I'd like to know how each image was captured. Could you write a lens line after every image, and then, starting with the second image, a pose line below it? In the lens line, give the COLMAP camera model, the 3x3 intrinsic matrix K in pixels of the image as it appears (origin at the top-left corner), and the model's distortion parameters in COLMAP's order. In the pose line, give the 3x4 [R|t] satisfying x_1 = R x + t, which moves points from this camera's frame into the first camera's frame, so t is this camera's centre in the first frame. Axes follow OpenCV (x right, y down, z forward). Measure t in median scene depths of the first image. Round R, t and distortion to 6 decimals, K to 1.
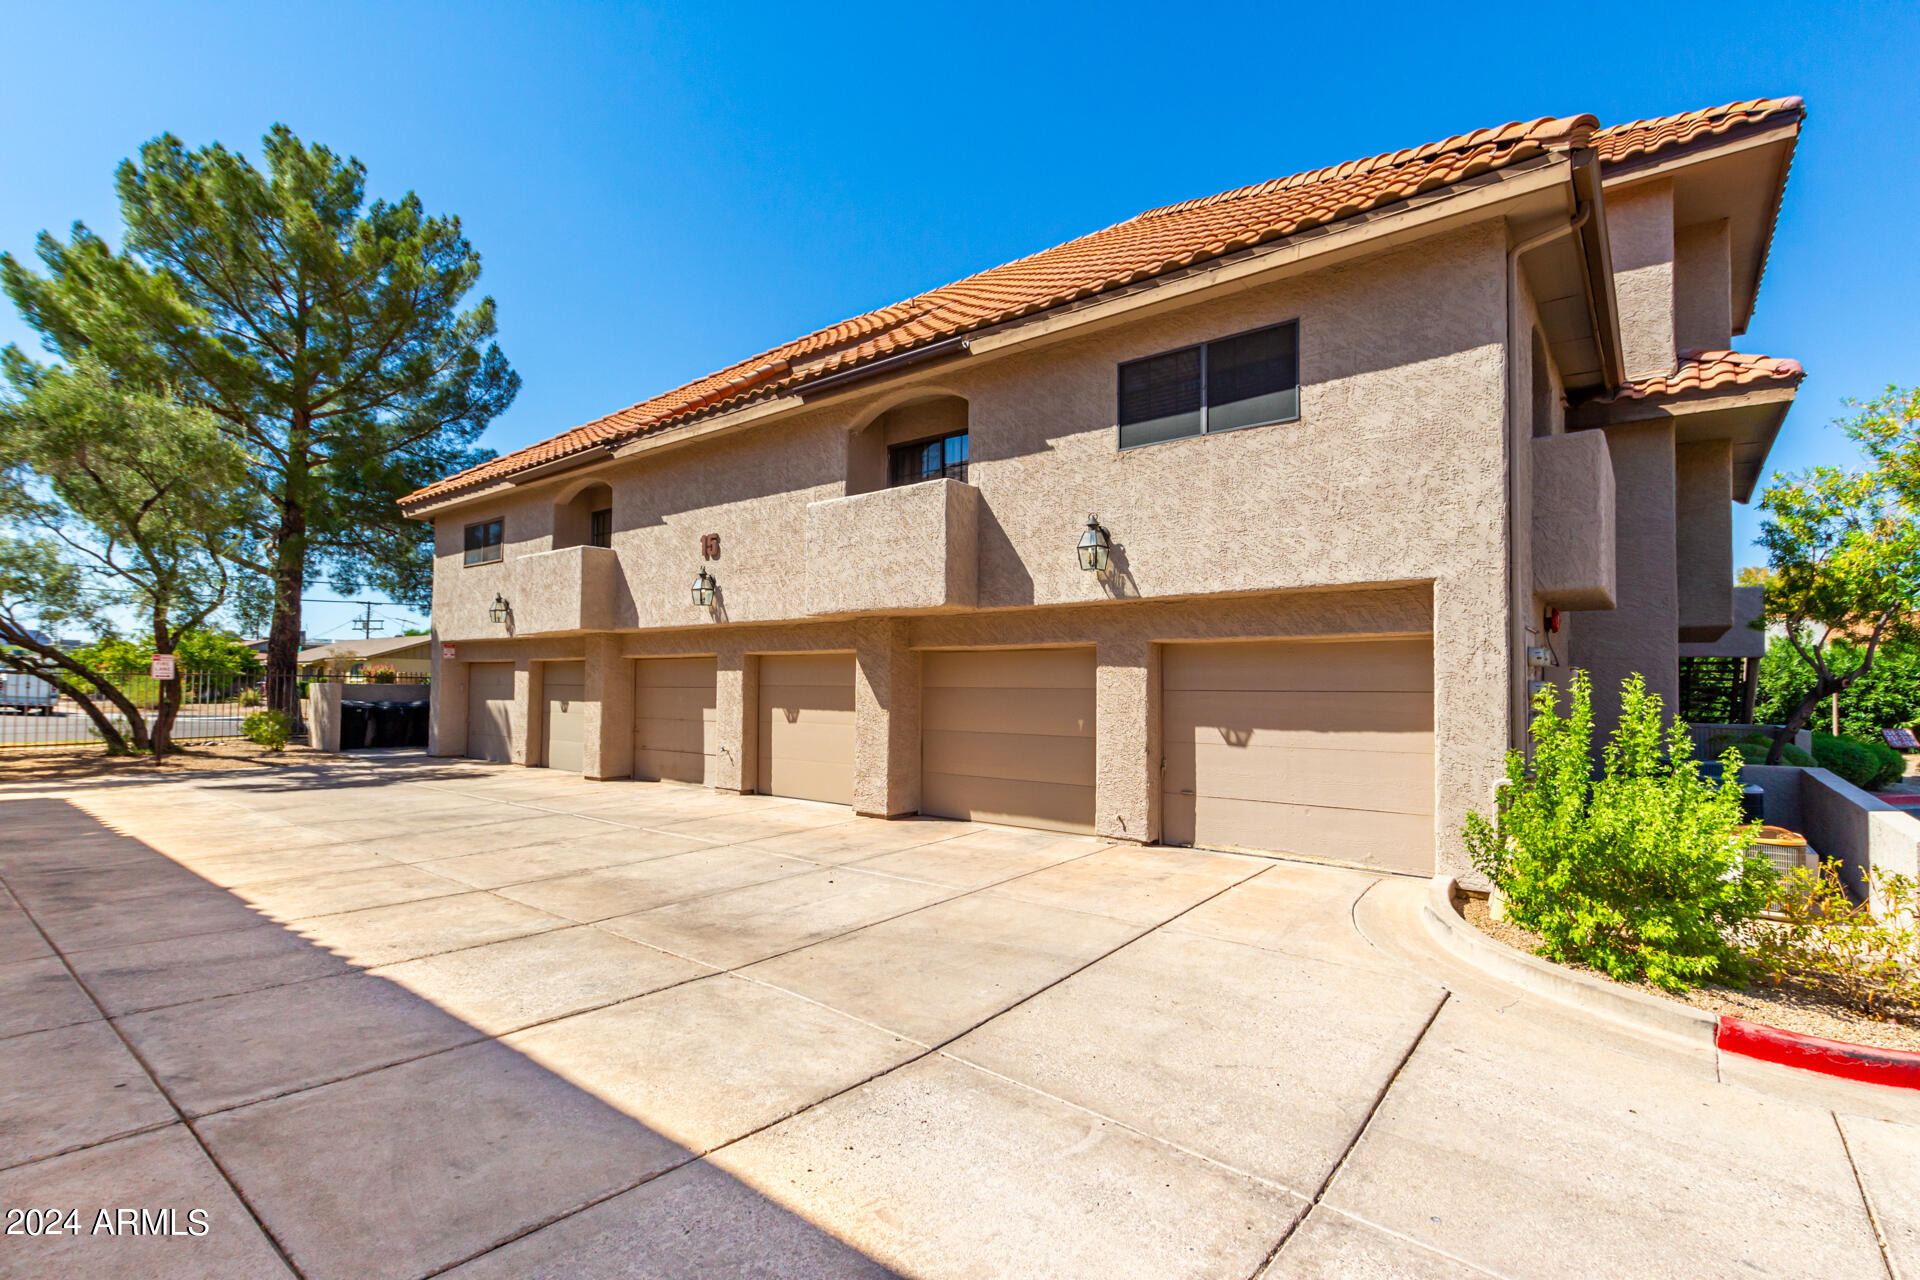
lens RADIAL K [[884.6, 0, 955.9], [0, 884.6, 653.6], [0, 0, 1]] dist [0.010980, -0.002845]
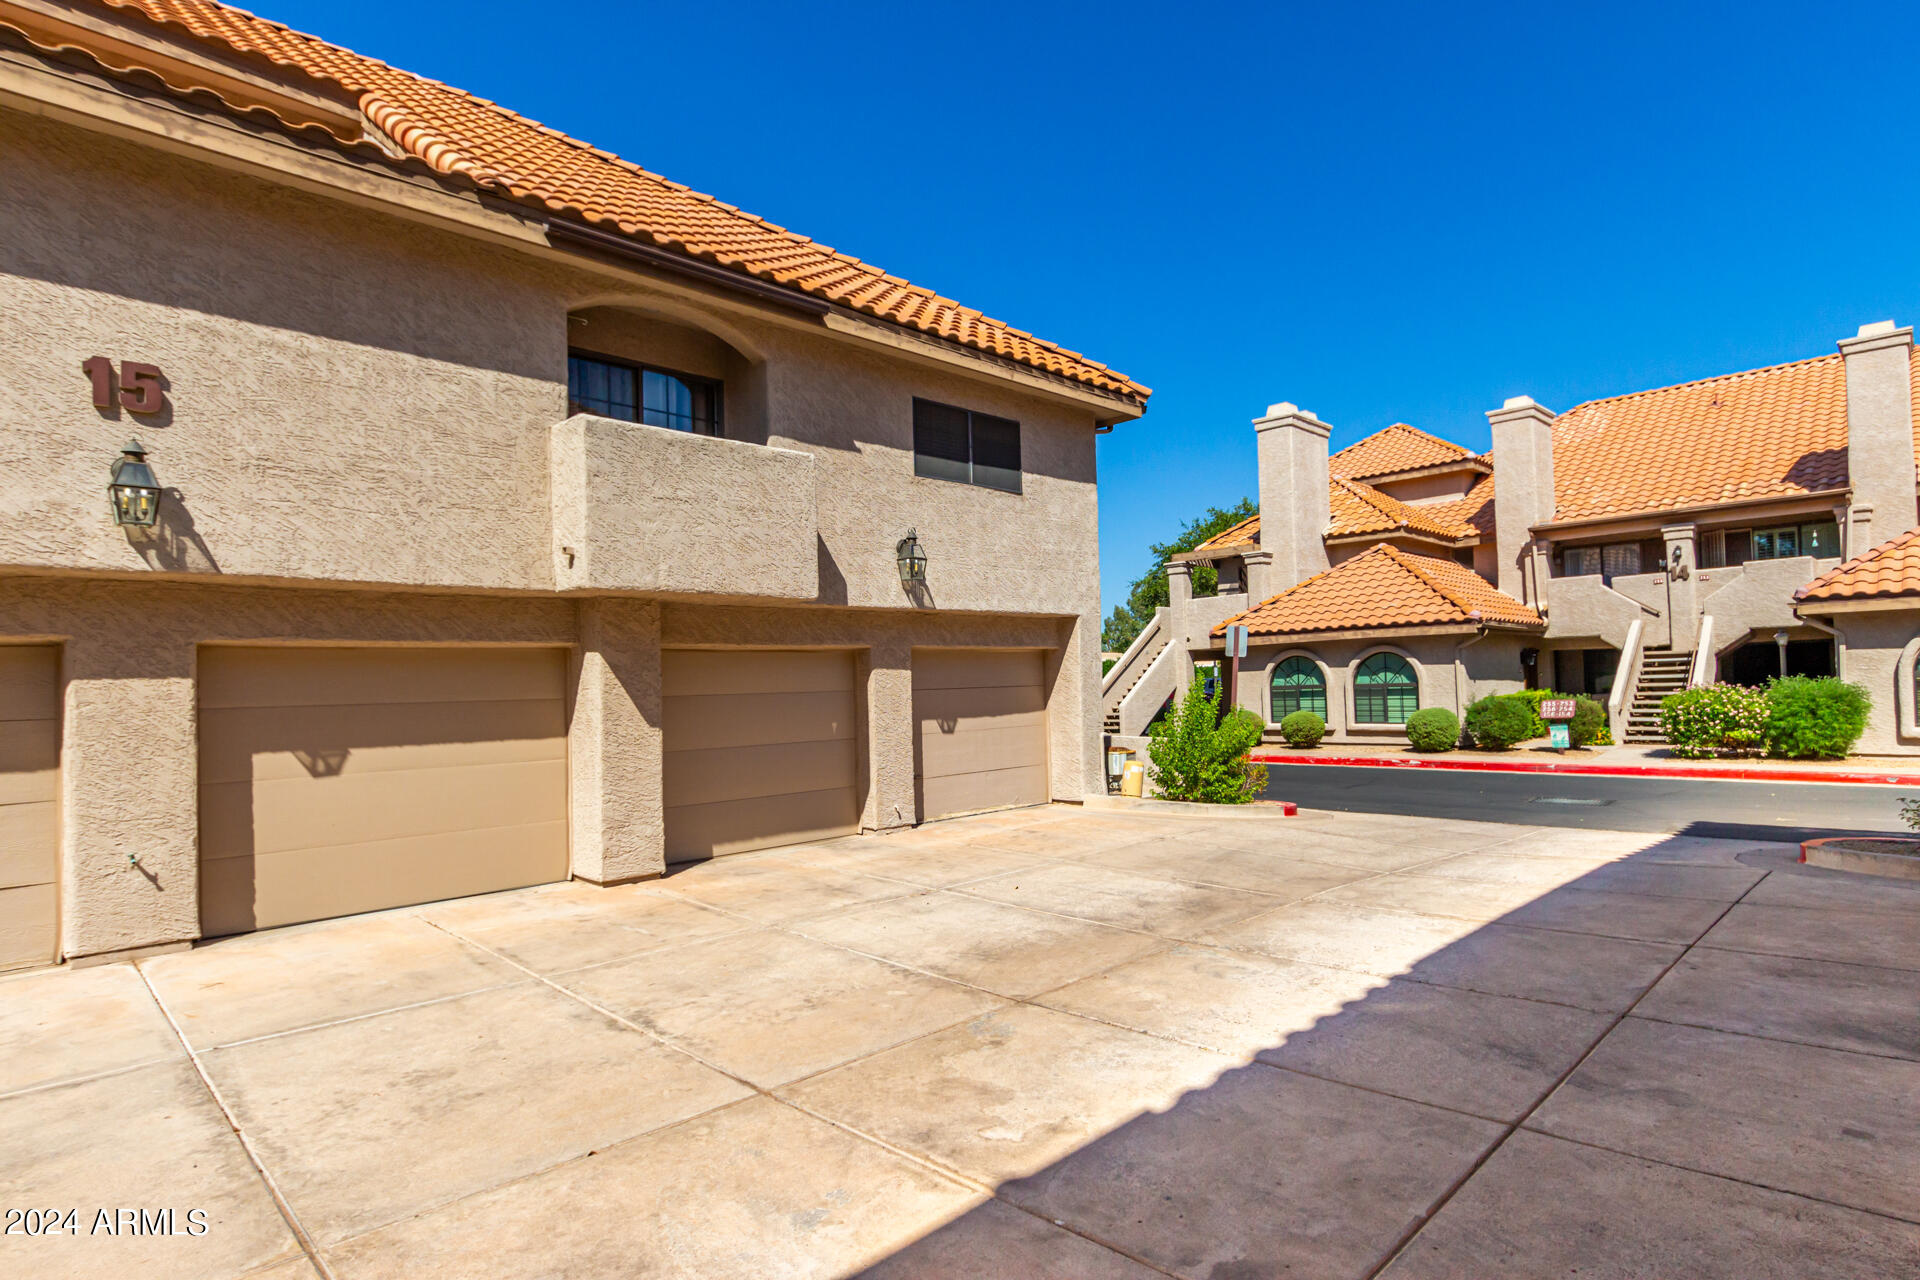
lens RADIAL K [[1026.0, 0, 956.3], [0, 1026.0, 642.3], [0, 0, 1]] dist [0.001050, 0.001393]
pose [[0.105863, 0.033211, 0.993826, -1.045654], [-0.007122, 0.999442, -0.032640, 0.022211], [-0.994355, -0.003622, 0.106040, 0.780005]]
